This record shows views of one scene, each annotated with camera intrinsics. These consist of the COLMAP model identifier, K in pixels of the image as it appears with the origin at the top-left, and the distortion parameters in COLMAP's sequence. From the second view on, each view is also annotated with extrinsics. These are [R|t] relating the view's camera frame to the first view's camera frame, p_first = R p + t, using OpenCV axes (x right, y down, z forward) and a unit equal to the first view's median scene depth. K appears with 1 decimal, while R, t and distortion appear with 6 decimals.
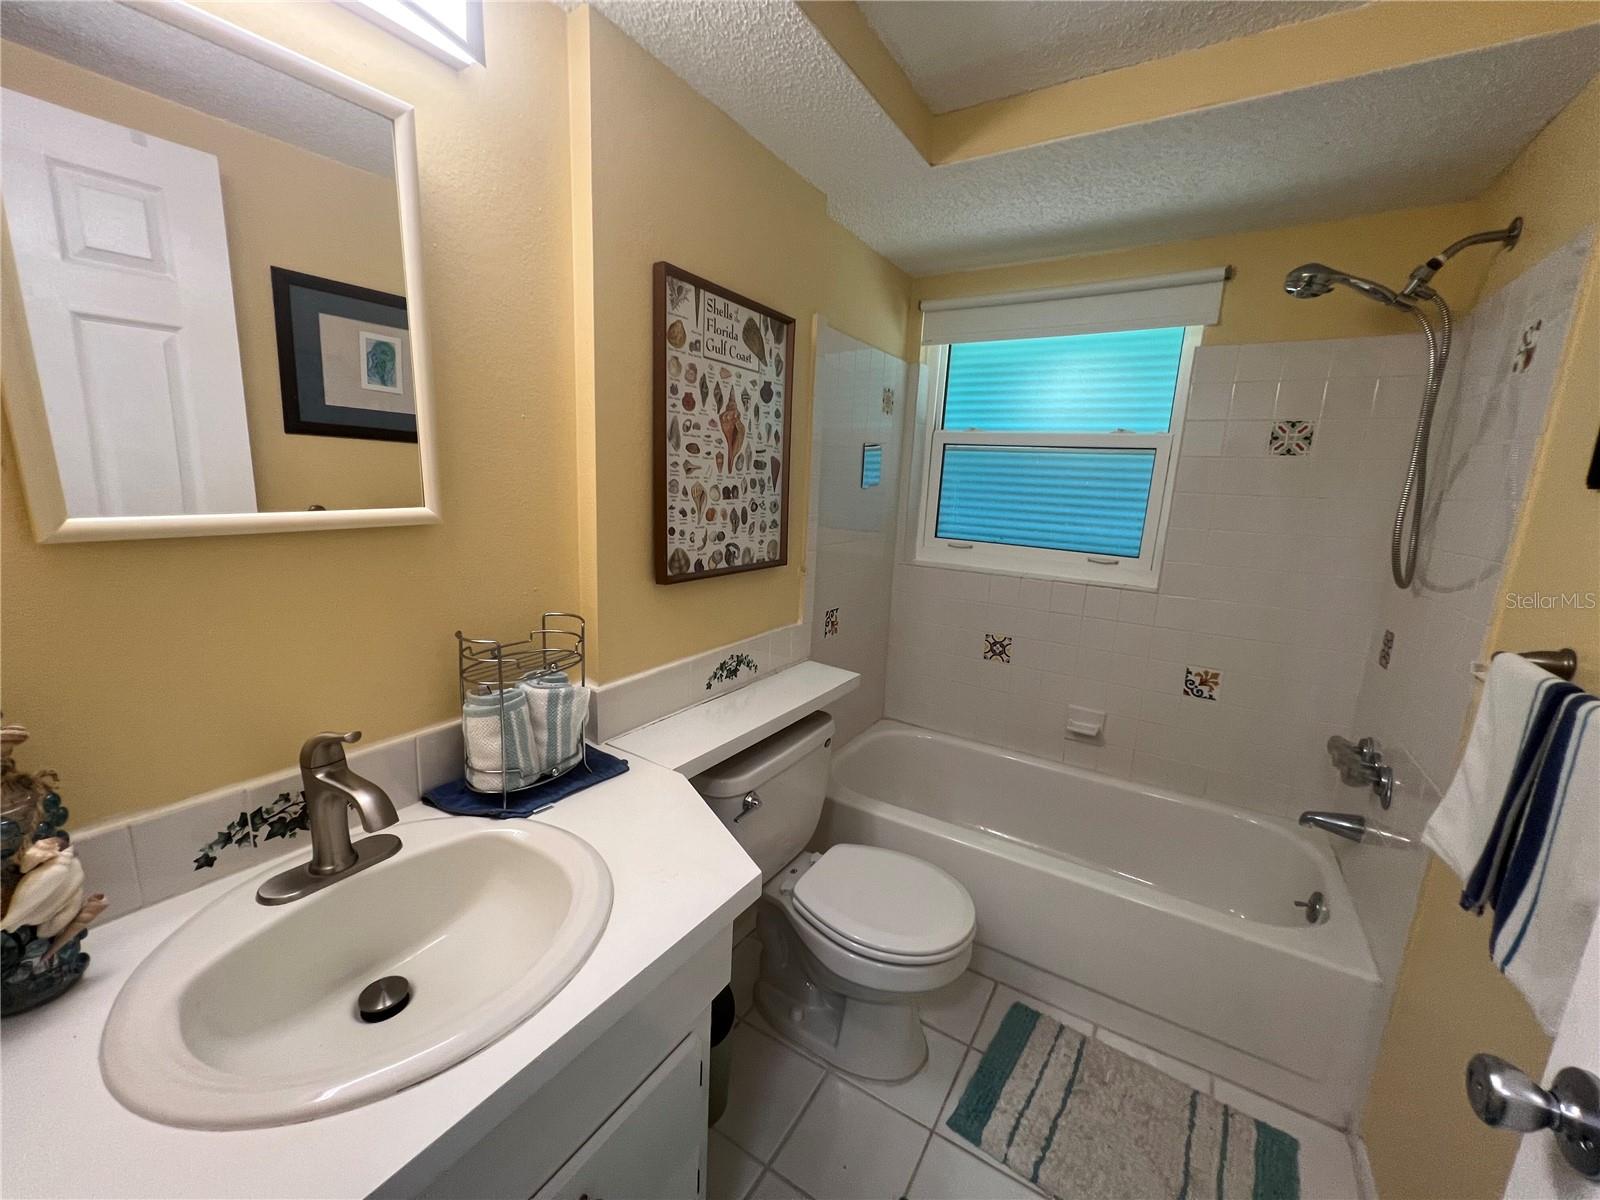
lens RADIAL K [[642.5, 0, 799.6], [0, 642.5, 604.2], [0, 0, 1]] dist [-0.003166, 0.001018]
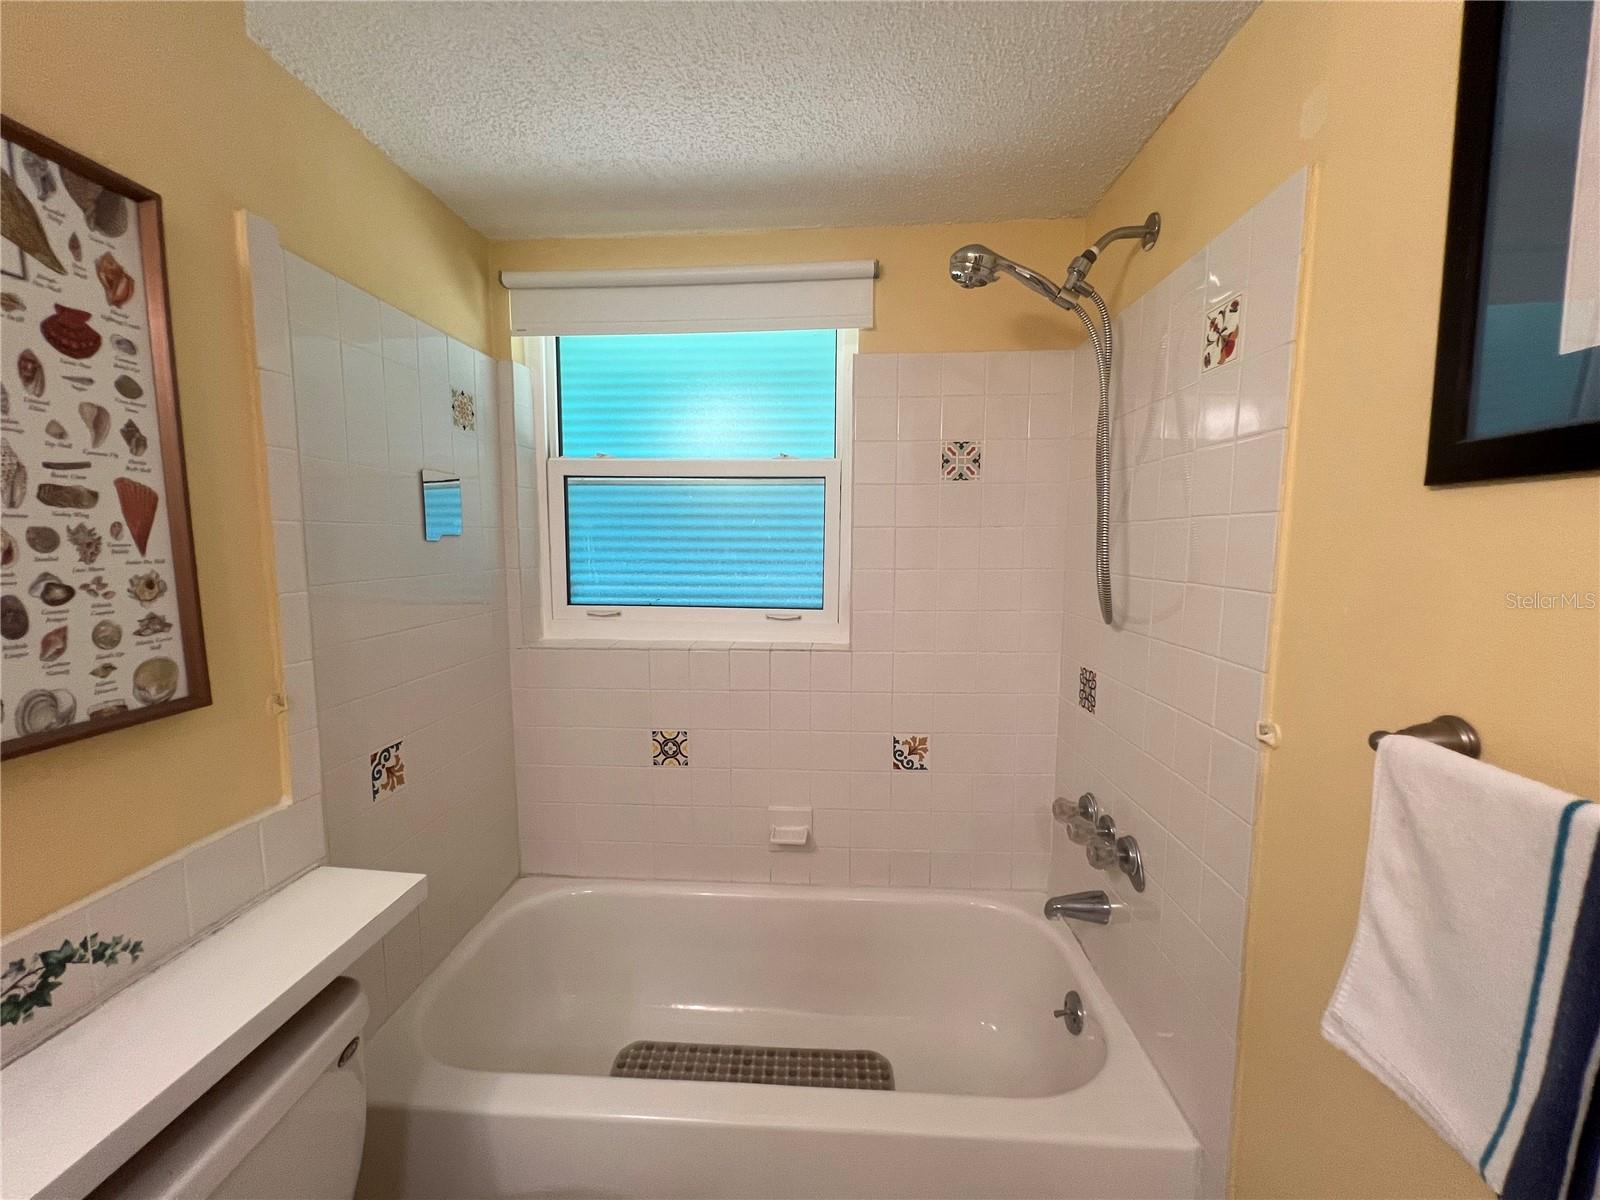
lens RADIAL K [[642.5, 0, 799.6], [0, 642.5, 604.2], [0, 0, 1]] dist [-0.003166, 0.001018]
pose [[0.876194, -0.093694, 0.472763, 0.137142], [0.131028, 0.990284, -0.046582, -0.052416], [-0.463805, 0.102760, 0.879957, 0.347002]]
